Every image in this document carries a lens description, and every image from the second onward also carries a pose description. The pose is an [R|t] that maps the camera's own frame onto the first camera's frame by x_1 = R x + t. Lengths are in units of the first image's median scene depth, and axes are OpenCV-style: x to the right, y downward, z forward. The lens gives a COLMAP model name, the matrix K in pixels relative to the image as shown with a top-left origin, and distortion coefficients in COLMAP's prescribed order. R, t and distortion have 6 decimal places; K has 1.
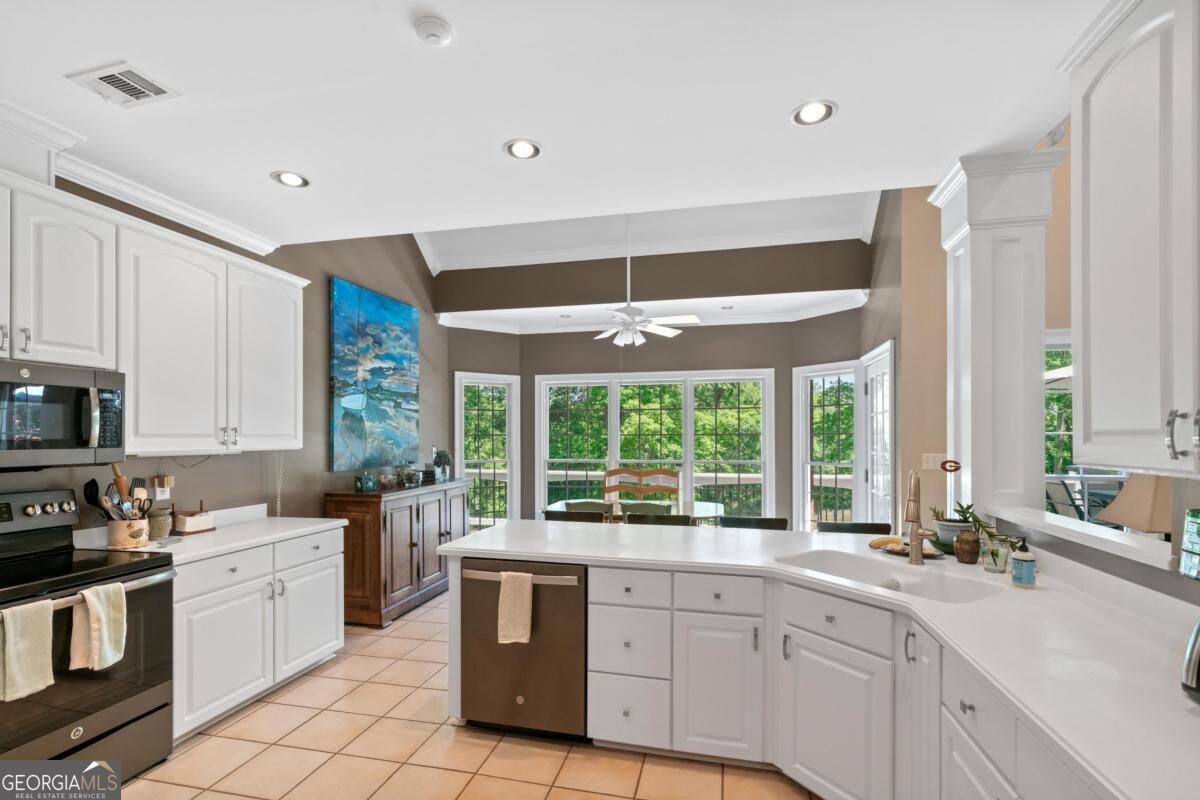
lens RADIAL K [[551.9, 0, 598.9], [0, 551.9, 434.3], [0, 0, 1]] dist [0.000237, -0.000047]
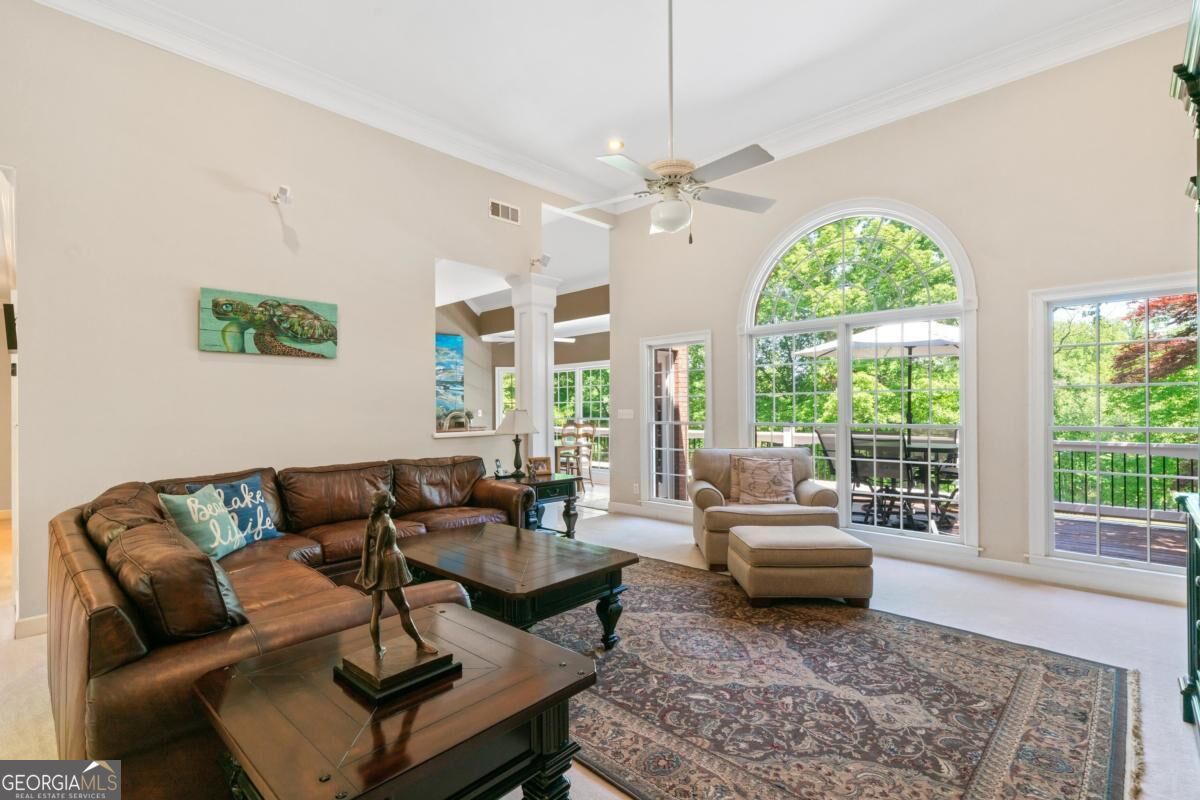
lens RADIAL K [[555.2, 0, 592.4], [0, 555.2, 410.7], [0, 0, 1]] dist [0.001435, 0.000237]
pose [[0.855495, -0.004299, -0.517793, 1.348877], [0.007909, 0.999957, 0.004764, 0.027522], [0.517751, -0.008171, 0.855493, -0.513471]]
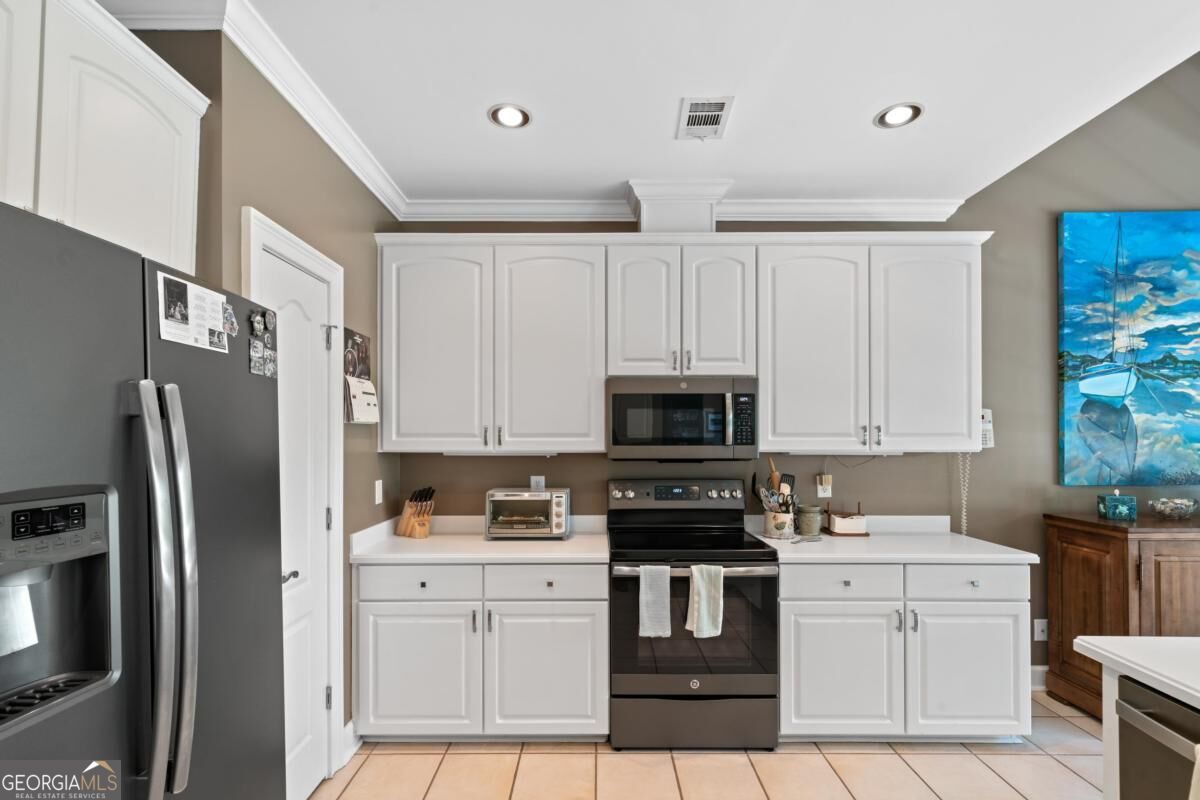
lens RADIAL K [[559.3, 0, 596.8], [0, 559.3, 434.3], [0, 0, 1]] dist [0.000470, 0.000066]
pose [[0.227421, -0.001680, -0.973795, 0.090102], [0.001606, 0.999998, -0.001350, 0.001692], [0.973795, -0.001257, 0.227424, 0.257648]]
